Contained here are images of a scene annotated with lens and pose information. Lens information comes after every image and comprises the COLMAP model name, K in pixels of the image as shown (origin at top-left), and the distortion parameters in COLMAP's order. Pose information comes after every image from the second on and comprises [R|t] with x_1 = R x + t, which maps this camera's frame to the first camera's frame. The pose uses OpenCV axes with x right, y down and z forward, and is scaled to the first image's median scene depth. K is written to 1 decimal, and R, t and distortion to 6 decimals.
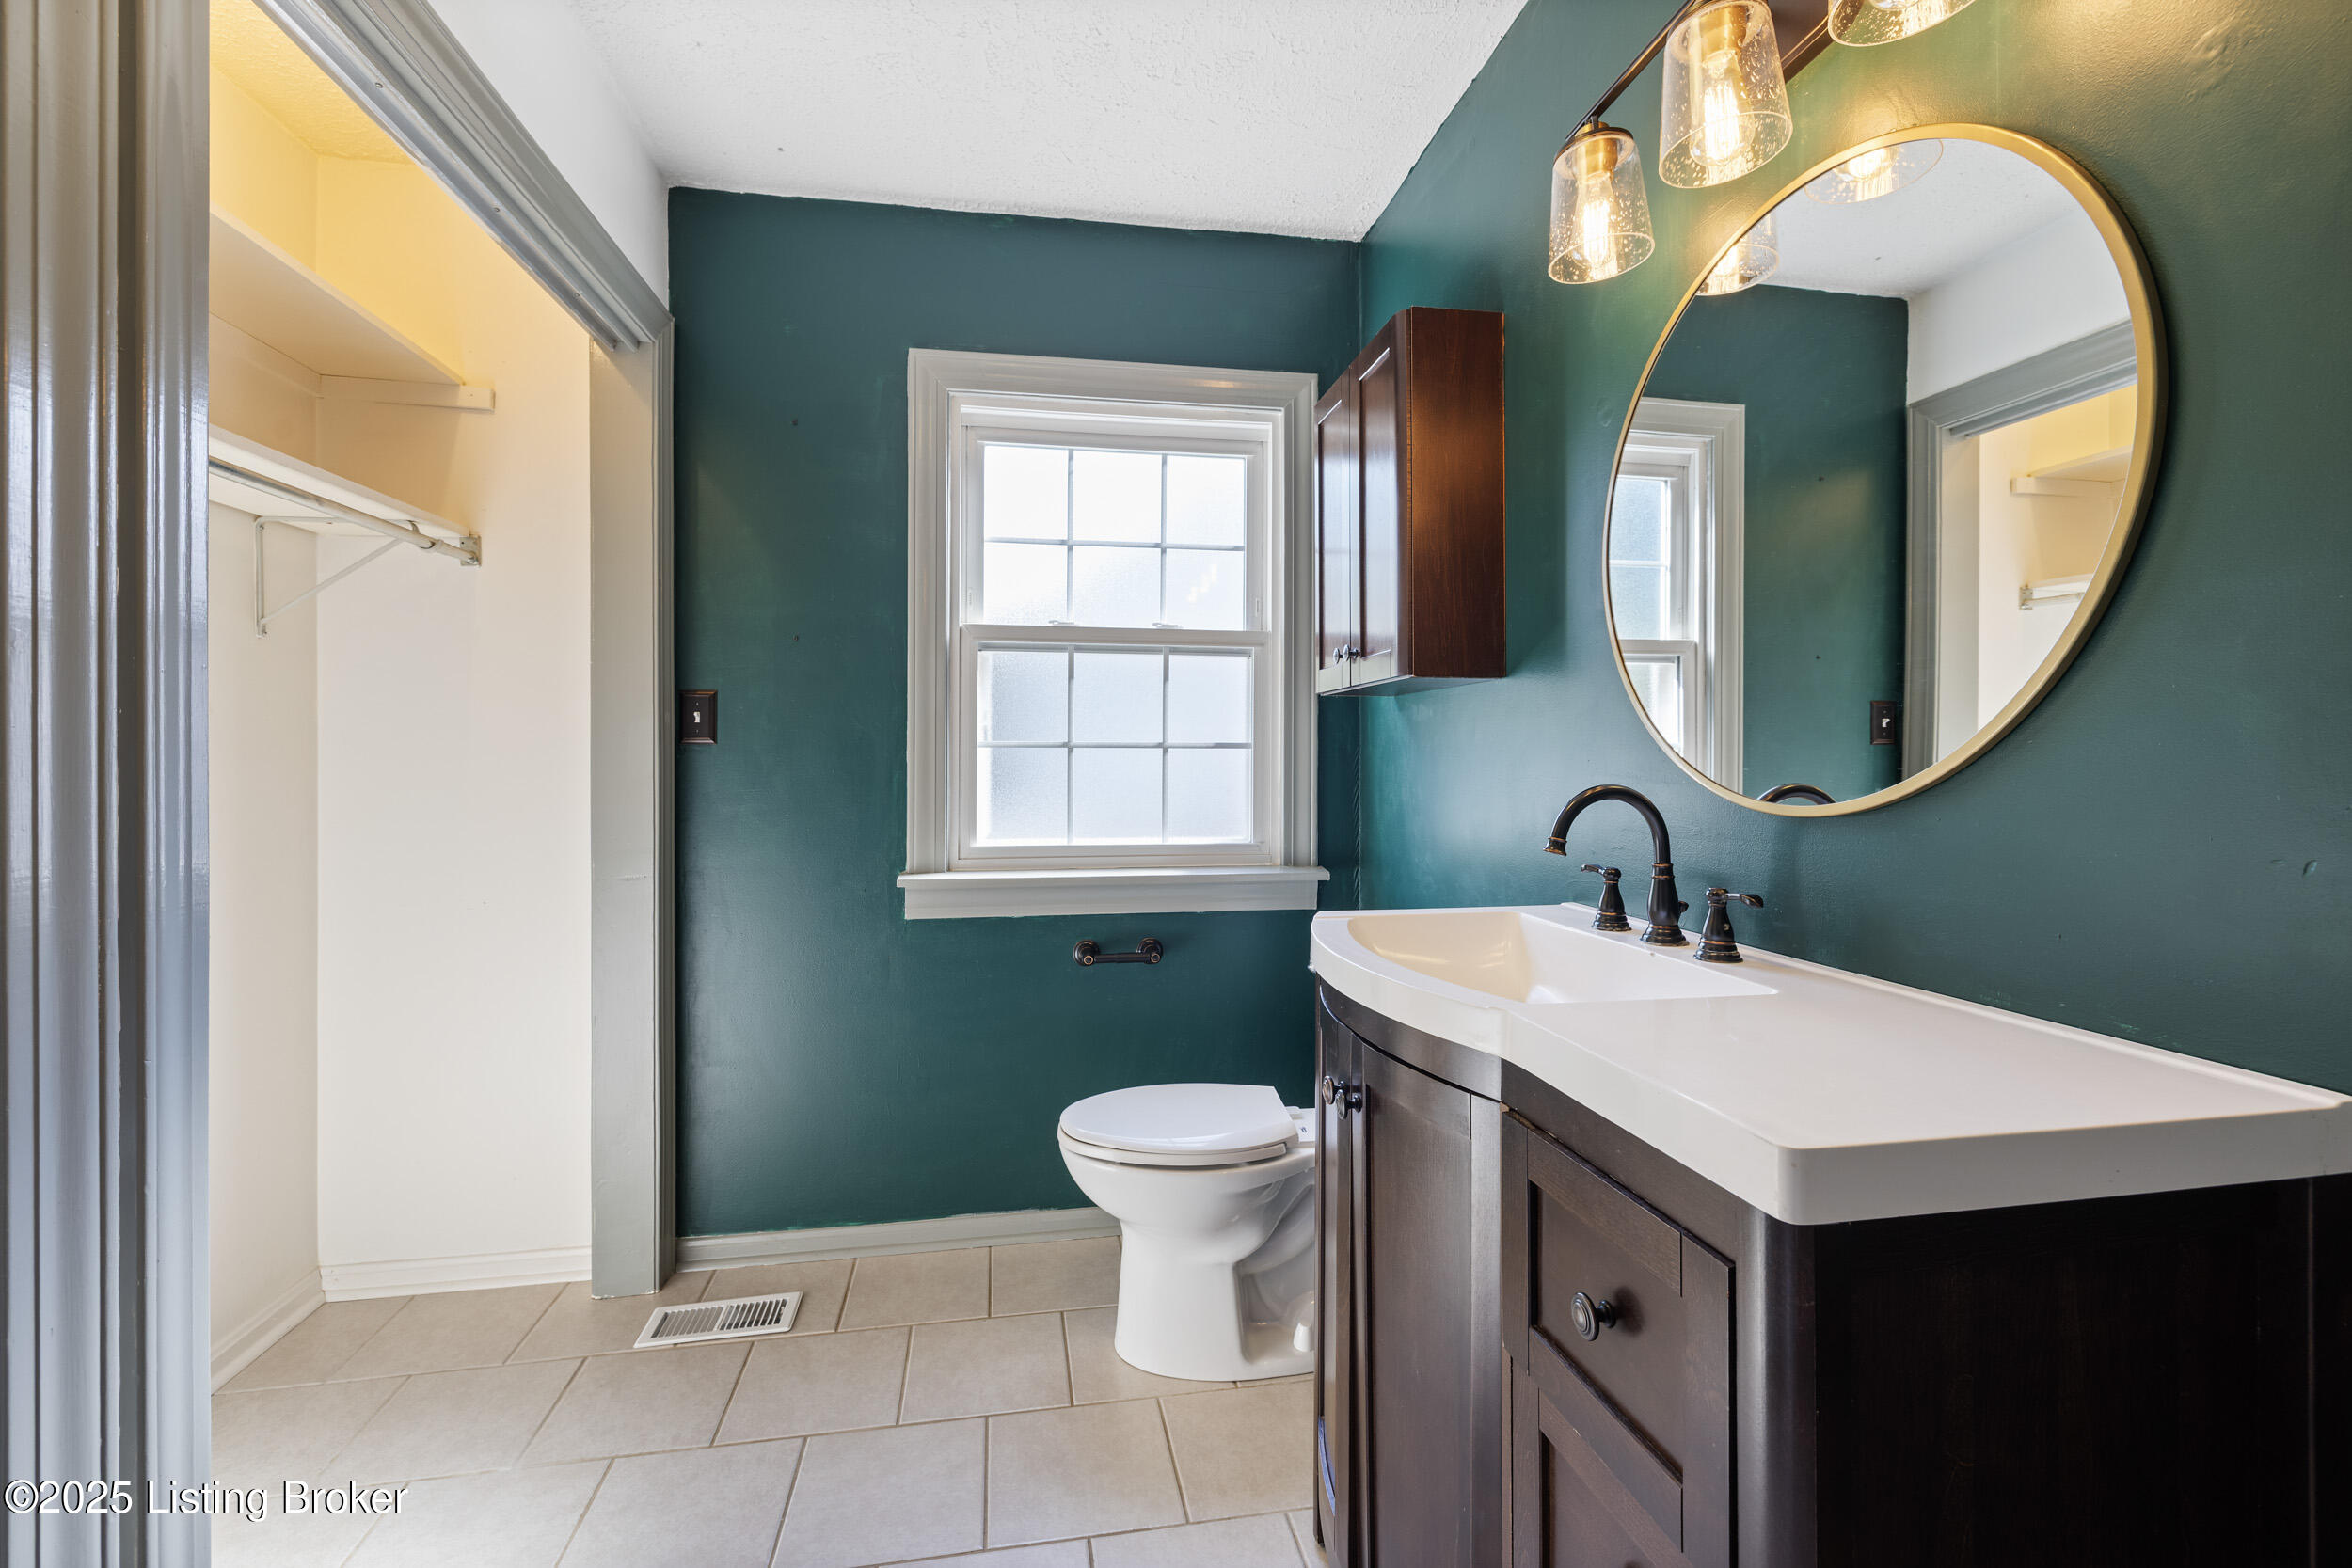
lens RADIAL K [[983.9, 0, 1176.0], [0, 983.9, 760.4], [0, 0, 1]] dist [0.000782, 0.000020]
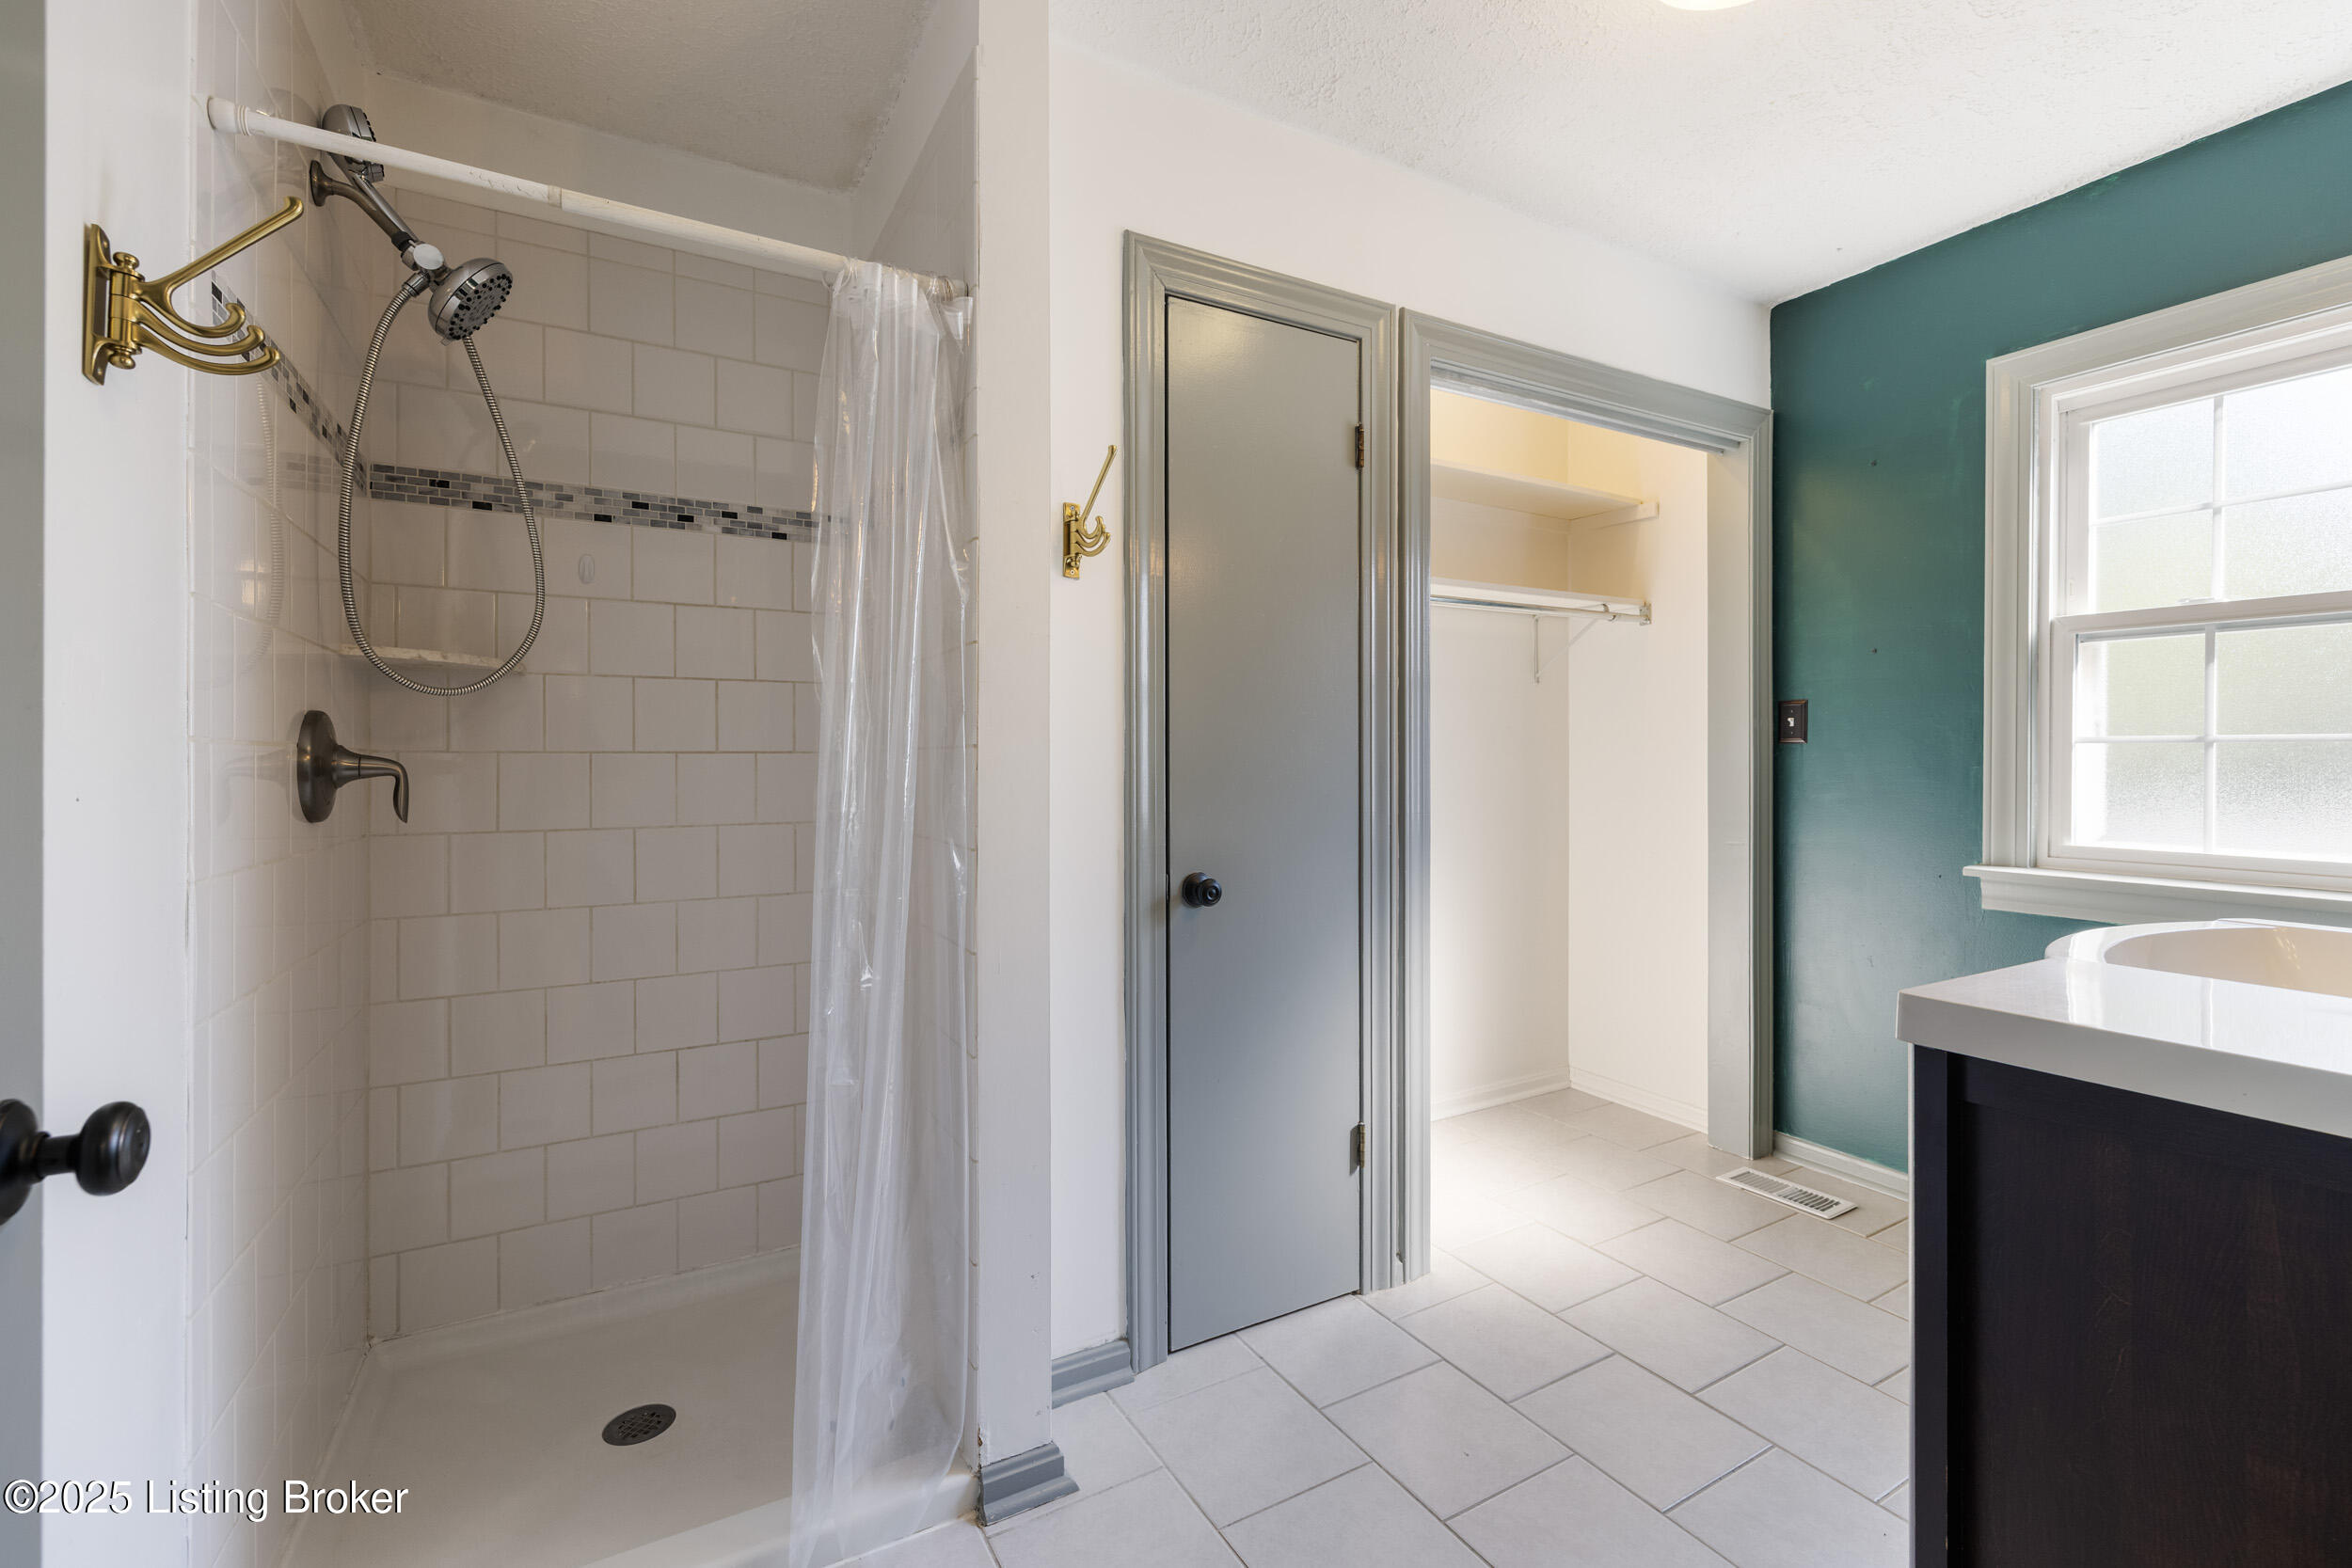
lens RADIAL K [[983.9, 0, 1176.0], [0, 983.9, 760.4], [0, 0, 1]] dist [0.000782, 0.000020]
pose [[0.344326, 0.003534, -0.938843, 0.419184], [-0.000891, 0.999994, 0.003437, 0.001496], [0.938850, -0.000347, 0.344327, -0.166142]]
